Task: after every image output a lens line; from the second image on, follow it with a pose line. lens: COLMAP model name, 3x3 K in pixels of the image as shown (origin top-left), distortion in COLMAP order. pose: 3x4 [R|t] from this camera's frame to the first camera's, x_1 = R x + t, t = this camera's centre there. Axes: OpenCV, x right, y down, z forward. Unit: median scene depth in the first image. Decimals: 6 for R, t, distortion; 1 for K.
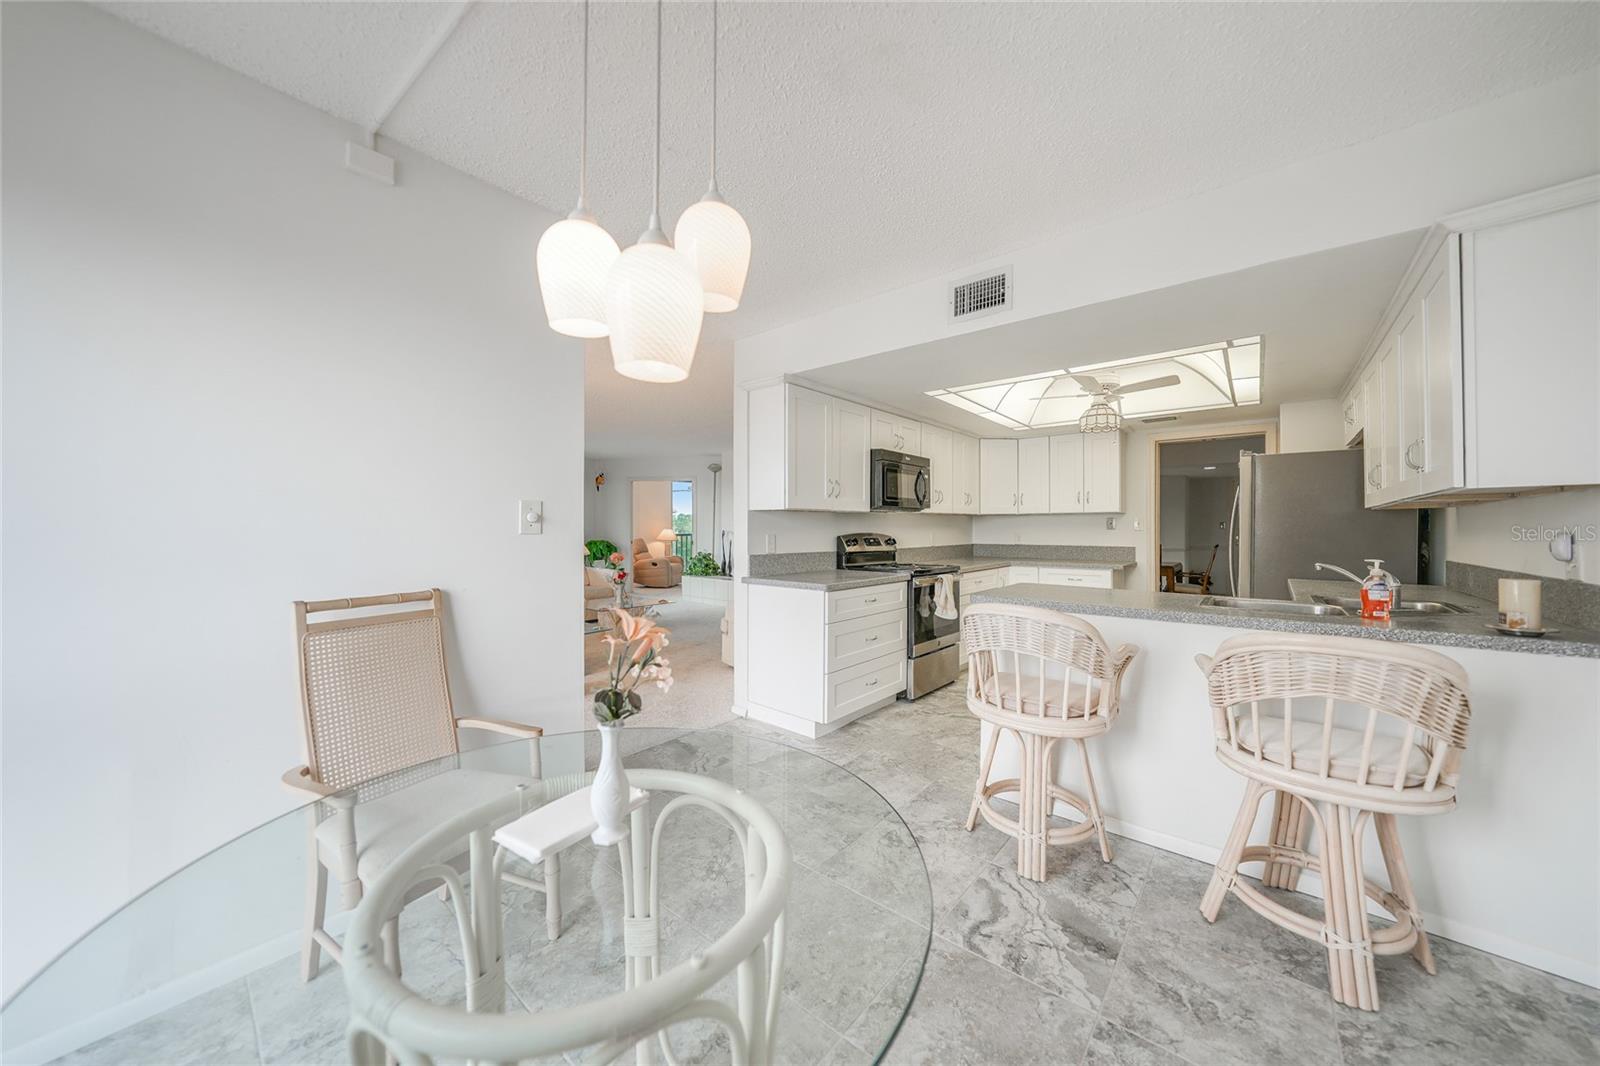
lens RADIAL K [[561.5, 0, 811.8], [0, 561.5, 531.2], [0, 0, 1]] dist [-0.015857, 0.000353]
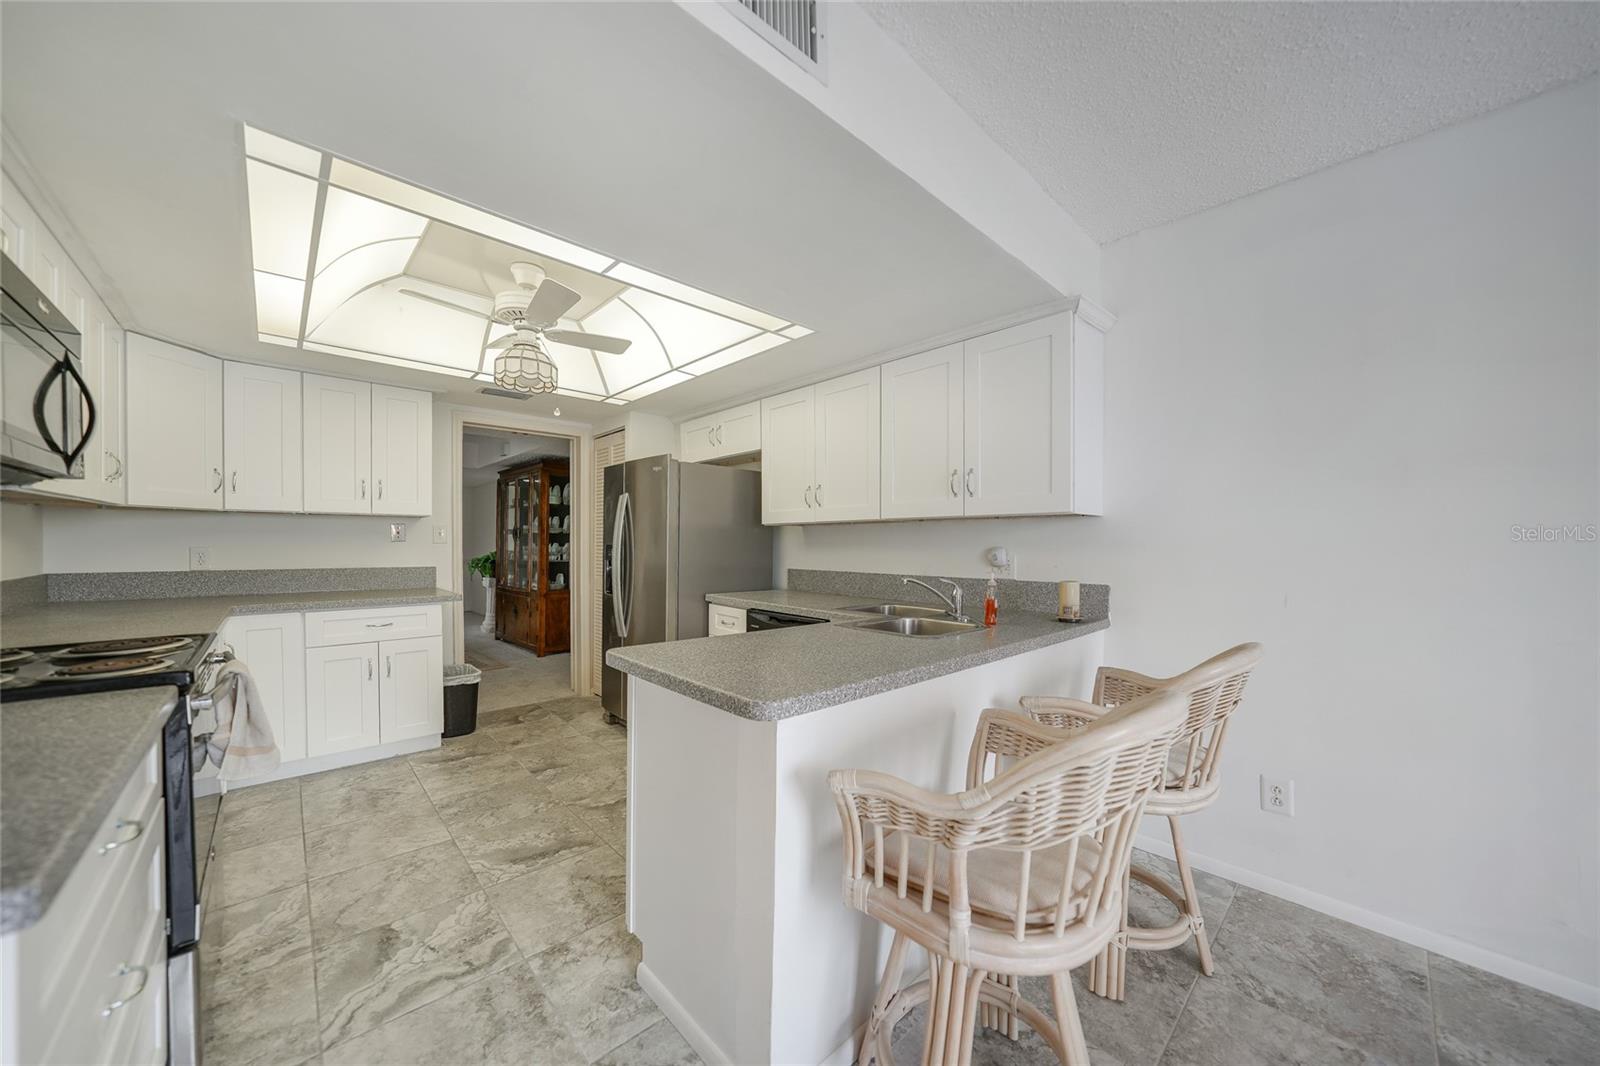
lens RADIAL K [[561.5, 0, 822.9], [0, 561.5, 560.0], [0, 0, 1]] dist [-0.015857, 0.000353]
pose [[0.116171, -0.027337, 0.992853, -0.061527], [-0.003970, 0.999600, 0.027987, -0.001480], [-0.993221, -0.007193, 0.116016, 0.469476]]
